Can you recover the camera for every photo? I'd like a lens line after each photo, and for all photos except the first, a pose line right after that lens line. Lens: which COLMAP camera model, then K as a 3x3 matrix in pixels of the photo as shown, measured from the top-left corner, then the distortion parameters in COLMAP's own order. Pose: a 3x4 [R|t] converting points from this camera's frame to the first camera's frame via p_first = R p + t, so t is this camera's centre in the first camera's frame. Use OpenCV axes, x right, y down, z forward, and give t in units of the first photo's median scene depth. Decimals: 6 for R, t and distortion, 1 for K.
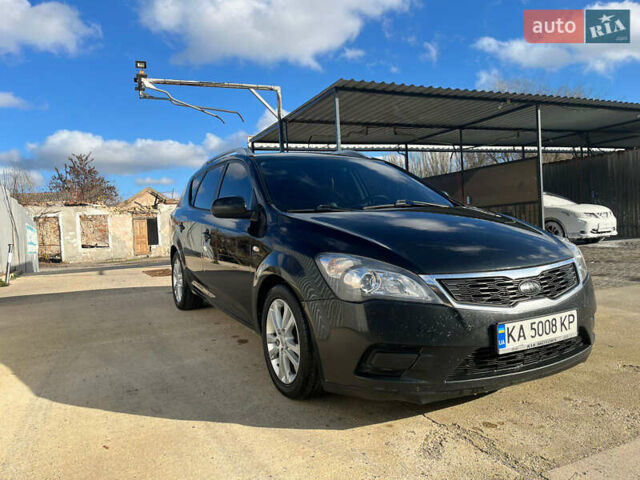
lens RADIAL K [[475.5, 0, 320.0], [0, 475.5, 240.0], [0, 0, 1]] dist [0.073284, -0.103538]
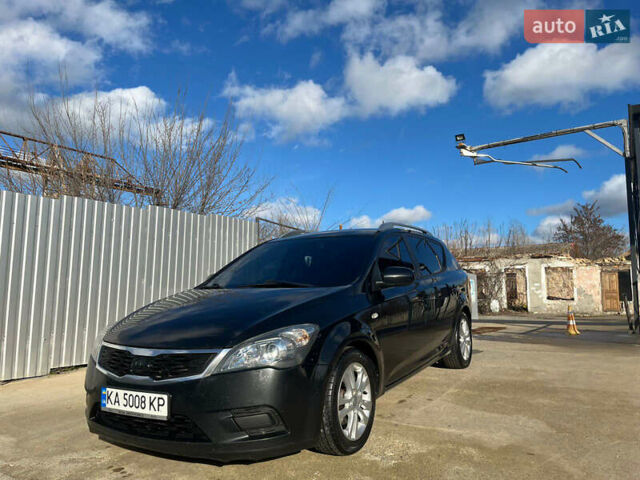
lens RADIAL K [[475.5, 0, 320.0], [0, 475.5, 240.0], [0, 0, 1]] dist [0.073284, -0.103538]
pose [[0.550692, -0.041800, -0.833662, 1.638059], [-0.043615, 0.995940, -0.078748, -0.131630], [0.833569, 0.079726, 0.546633, 0.670793]]
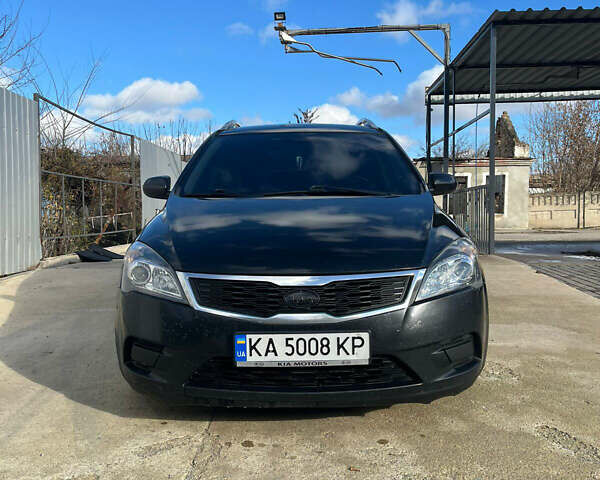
lens RADIAL K [[604.8, 0, 299.3], [0, 604.8, 230.4], [0, 0, 1]] dist [0.009709, 0.000311]
pose [[0.887869, 0.061561, -0.455960, 0.887475], [-0.048551, 0.998011, 0.040204, -0.062976], [0.457528, -0.013559, 0.889092, 0.038522]]
